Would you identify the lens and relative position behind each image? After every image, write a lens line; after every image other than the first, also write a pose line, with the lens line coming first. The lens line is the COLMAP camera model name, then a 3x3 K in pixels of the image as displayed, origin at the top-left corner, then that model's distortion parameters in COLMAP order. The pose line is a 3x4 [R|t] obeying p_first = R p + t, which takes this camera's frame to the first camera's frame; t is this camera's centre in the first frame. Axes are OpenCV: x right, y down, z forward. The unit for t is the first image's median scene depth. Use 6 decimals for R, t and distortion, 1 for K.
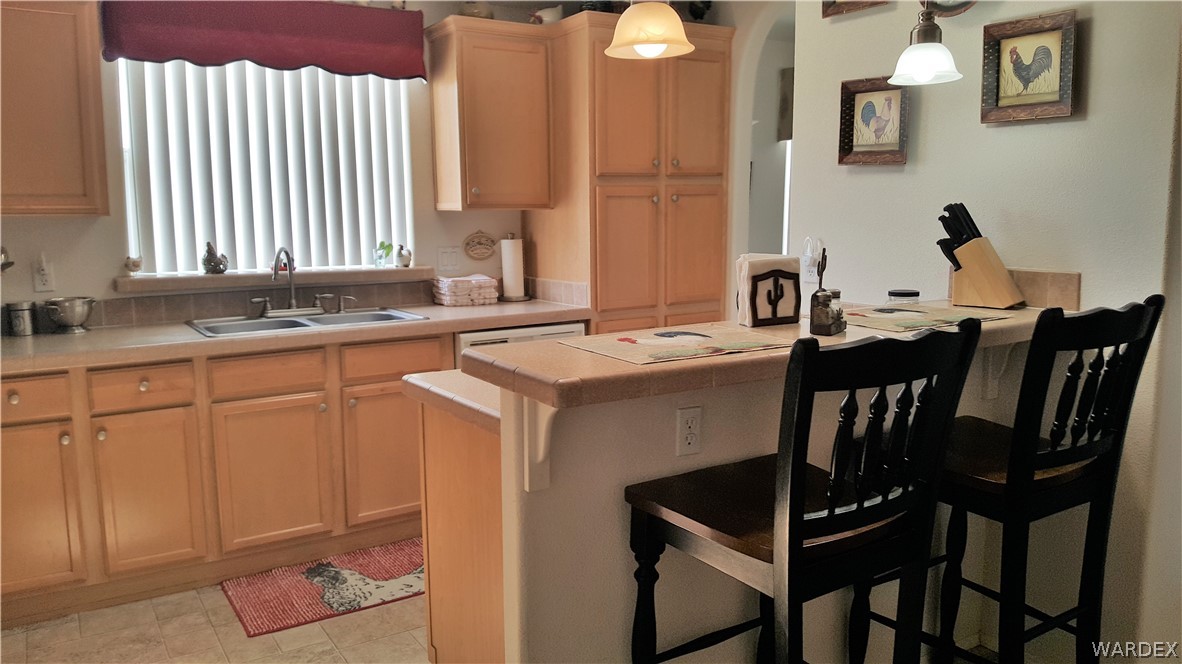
lens RADIAL K [[873.9, 0, 614.6], [0, 873.9, 336.8], [0, 0, 1]] dist [0.088128, -0.188547]
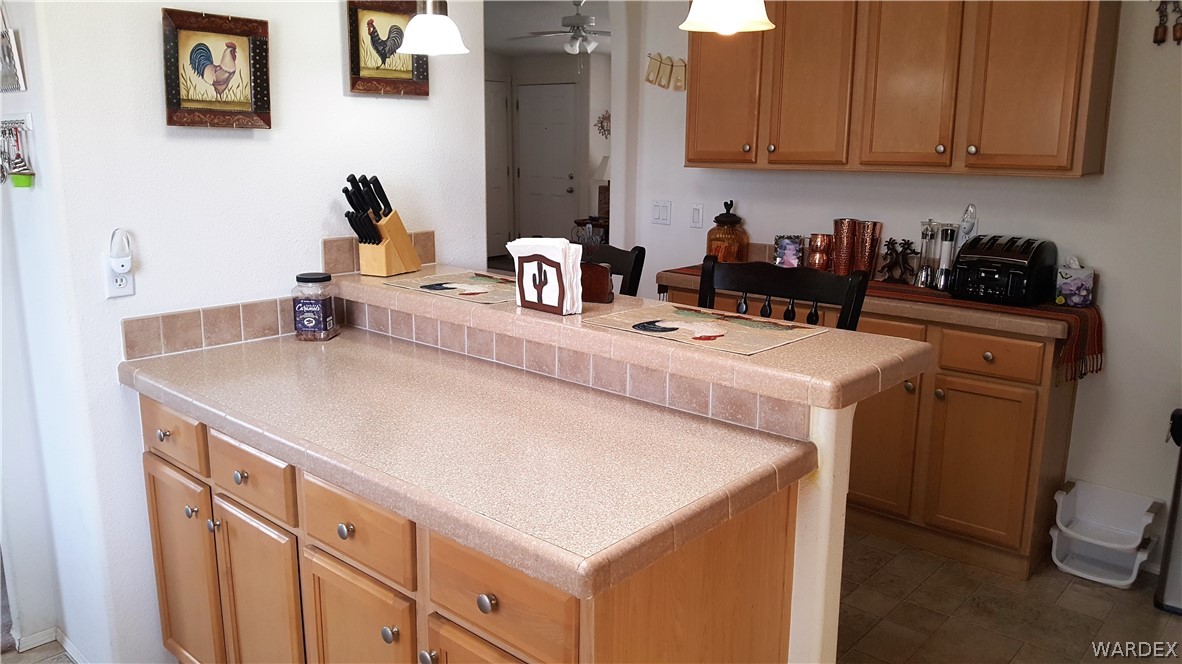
lens RADIAL K [[887.9, 0, 585.6], [0, 887.9, 326.8], [0, 0, 1]] dist [0.181354, -0.425307]
pose [[-0.217245, -0.192324, 0.956983, -0.662189], [0.151555, 0.961862, 0.227710, -0.183912], [-0.964280, 0.194504, -0.179812, 1.002190]]
